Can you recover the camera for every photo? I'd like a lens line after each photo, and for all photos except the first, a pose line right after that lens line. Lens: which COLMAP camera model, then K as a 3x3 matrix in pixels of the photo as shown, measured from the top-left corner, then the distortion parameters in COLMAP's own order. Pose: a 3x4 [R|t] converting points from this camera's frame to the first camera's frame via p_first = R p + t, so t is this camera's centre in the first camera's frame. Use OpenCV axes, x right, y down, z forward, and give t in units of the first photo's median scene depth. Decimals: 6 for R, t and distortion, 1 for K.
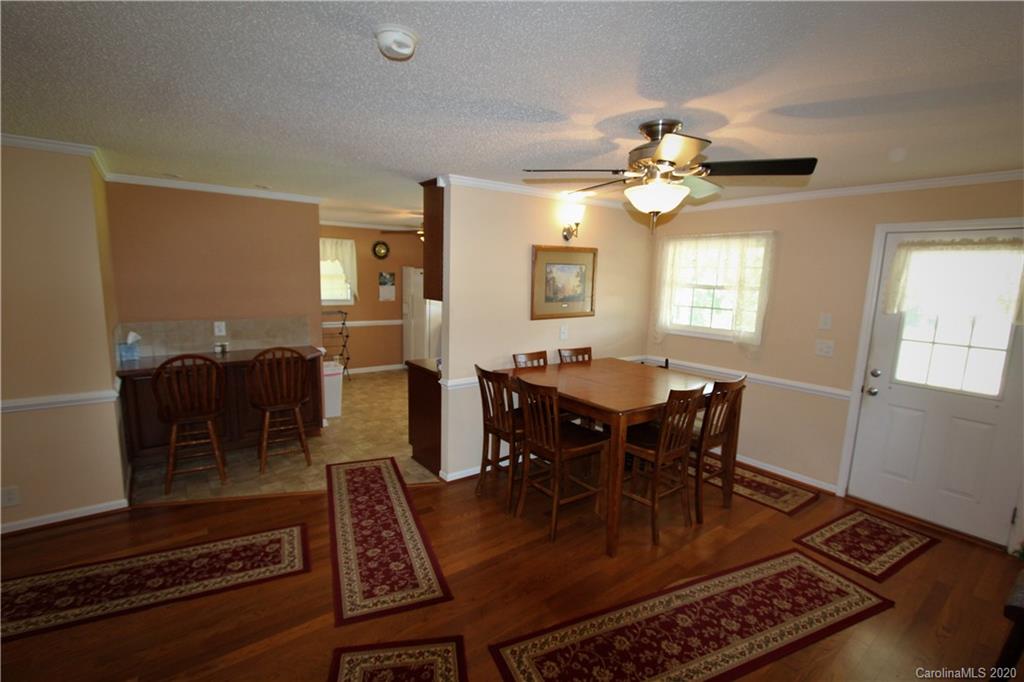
lens RADIAL K [[471.8, 0, 517.6], [0, 471.8, 346.8], [0, 0, 1]] dist [-0.015020, 0.001295]
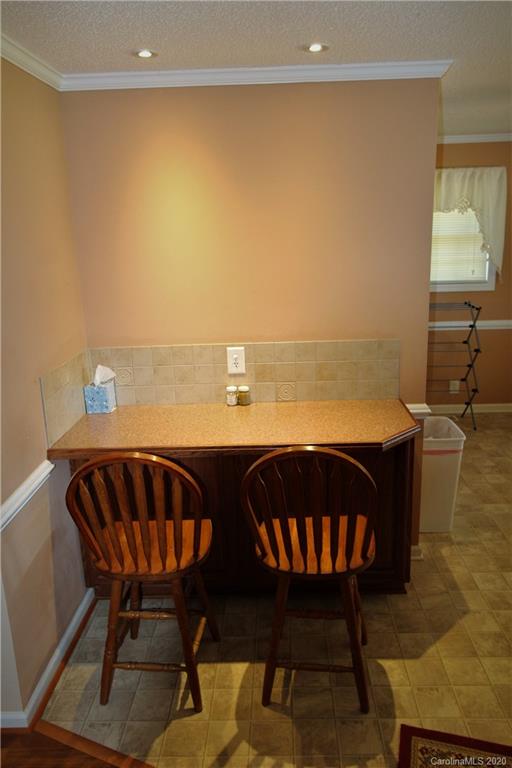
lens RADIAL K [[672.6, 0, 256.0], [0, 672.6, 384.0], [0, 0, 1]] dist [0.074162, 0.001344]
pose [[0.786212, 0.094826, -0.610638, -0.079995], [-0.046790, 0.994455, 0.094185, -0.045696], [0.616183, -0.045478, 0.786289, 0.222814]]
